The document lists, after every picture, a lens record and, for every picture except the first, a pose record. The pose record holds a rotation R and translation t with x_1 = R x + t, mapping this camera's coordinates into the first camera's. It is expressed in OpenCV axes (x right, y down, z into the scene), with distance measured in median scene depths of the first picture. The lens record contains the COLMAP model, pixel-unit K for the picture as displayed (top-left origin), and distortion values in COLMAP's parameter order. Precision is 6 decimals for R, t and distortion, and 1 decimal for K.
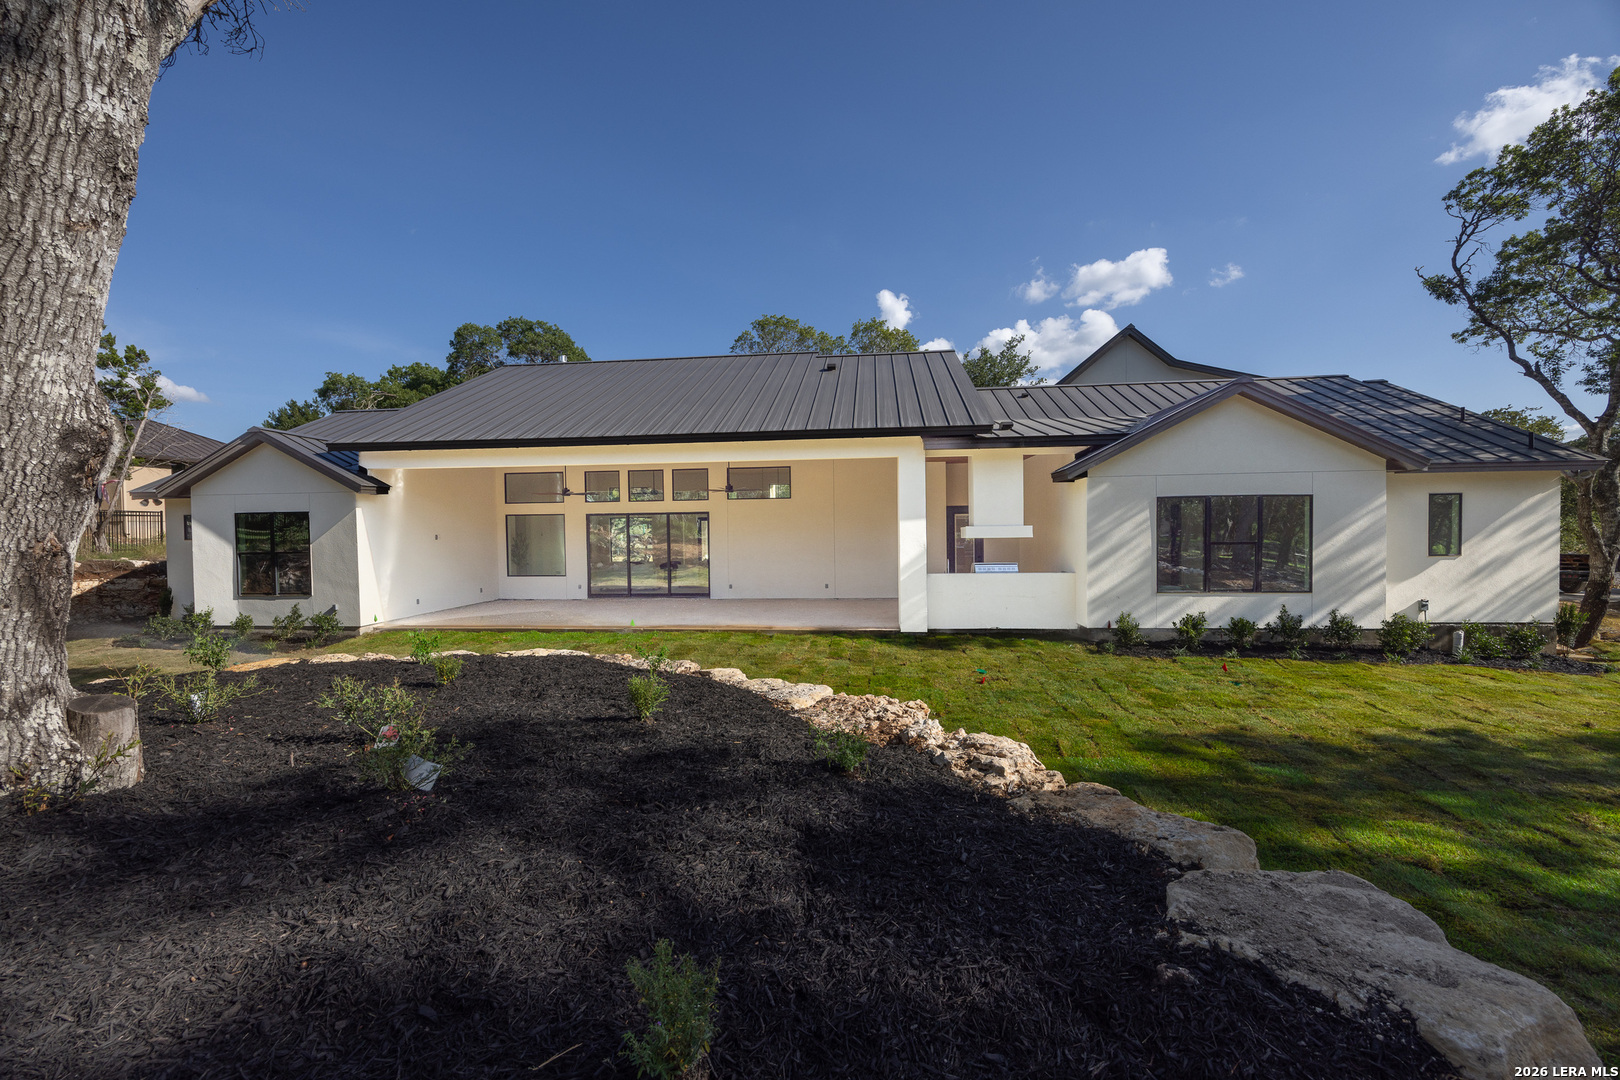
lens RADIAL K [[642.0, 0, 810.0], [0, 642.0, 540.0], [0, 0, 1]] dist [-0.001603, -0.000103]
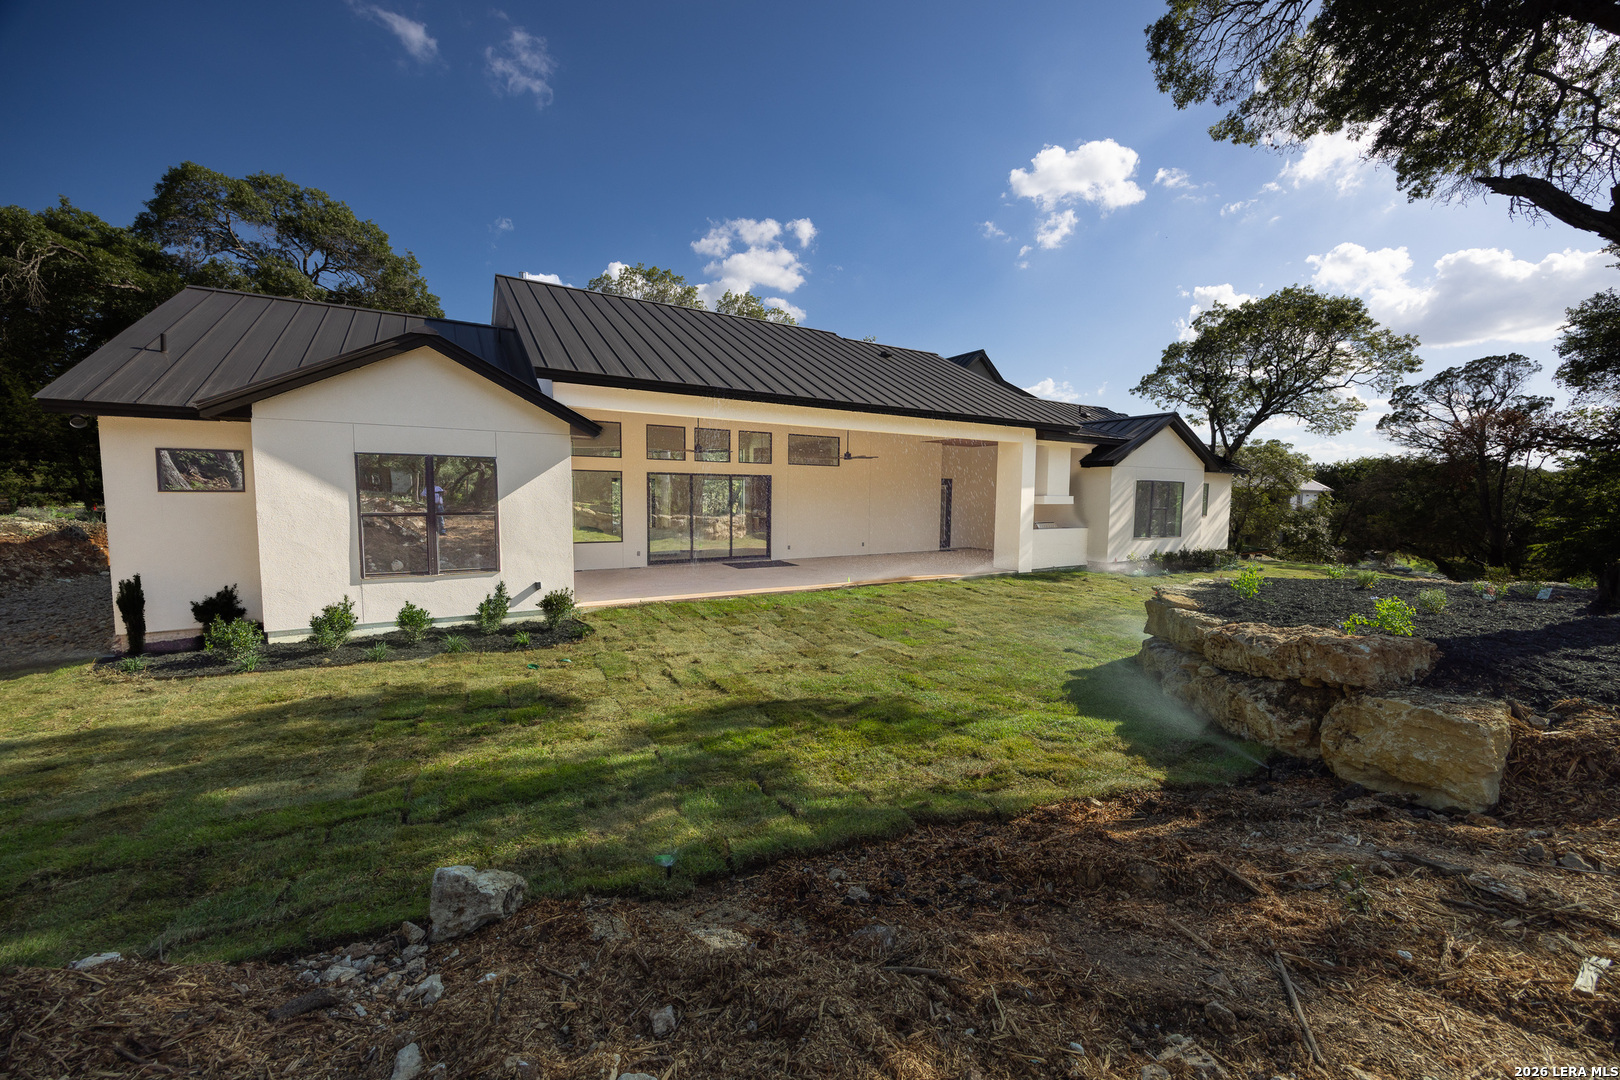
lens RADIAL K [[654.9, 0, 810.0], [0, 654.9, 540.0], [0, 0, 1]] dist [0.001022, 0.000020]
pose [[0.776208, -0.023891, 0.630024, -0.793582], [-0.006579, 0.998920, 0.045986, 0.011085], [-0.630443, -0.039840, 0.775213, 0.149925]]
